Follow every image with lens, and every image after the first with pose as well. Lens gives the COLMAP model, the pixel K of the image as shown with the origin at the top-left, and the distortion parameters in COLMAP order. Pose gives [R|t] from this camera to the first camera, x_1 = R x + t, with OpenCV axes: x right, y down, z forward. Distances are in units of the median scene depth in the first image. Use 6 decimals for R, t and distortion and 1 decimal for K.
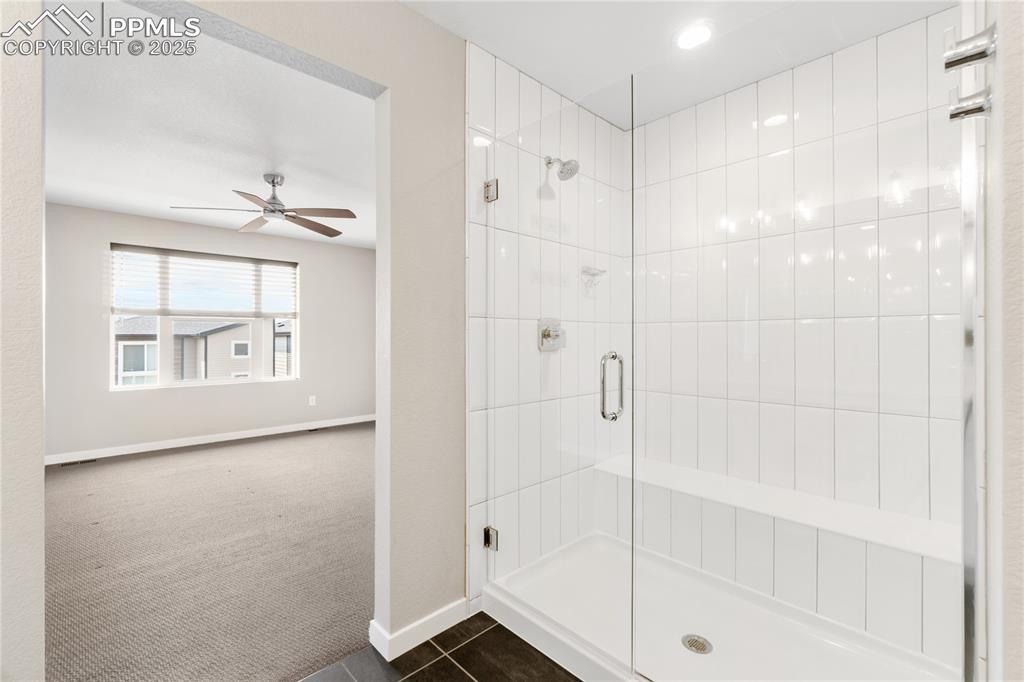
lens RADIAL K [[445.1, 0, 509.7], [0, 445.1, 337.3], [0, 0, 1]] dist [-0.002574, -0.000217]
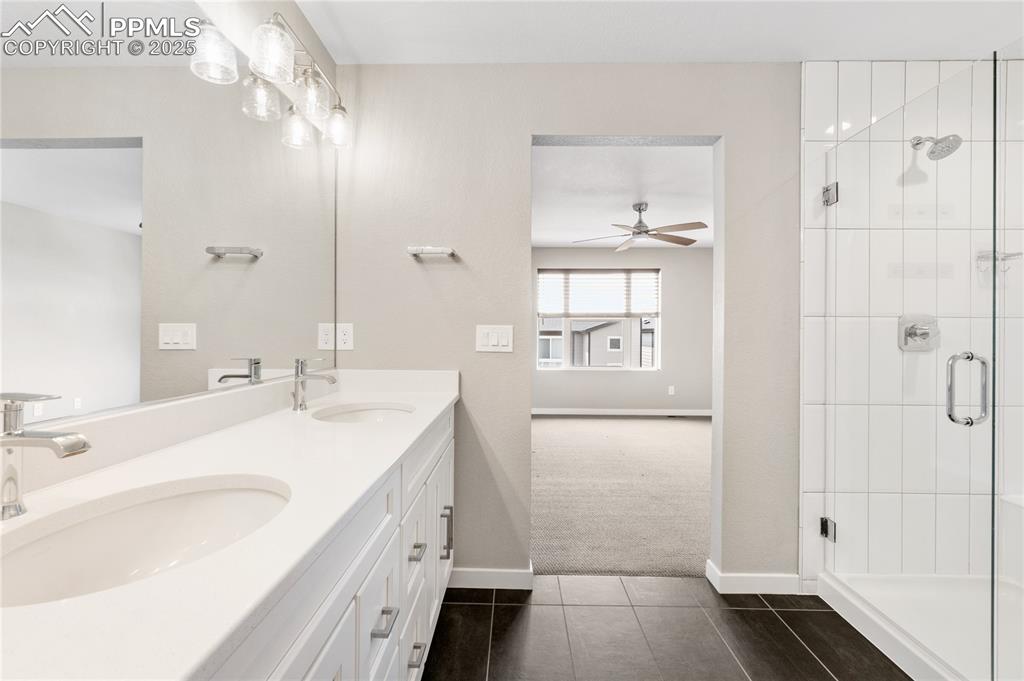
lens RADIAL K [[445.1, 0, 509.7], [0, 445.1, 336.8], [0, 0, 1]] dist [-0.002574, -0.000217]
pose [[0.714235, 0.009006, -0.699848, 0.132113], [-0.003552, 0.999951, 0.009243, -0.003454], [0.699897, -0.004116, 0.714232, -0.231777]]
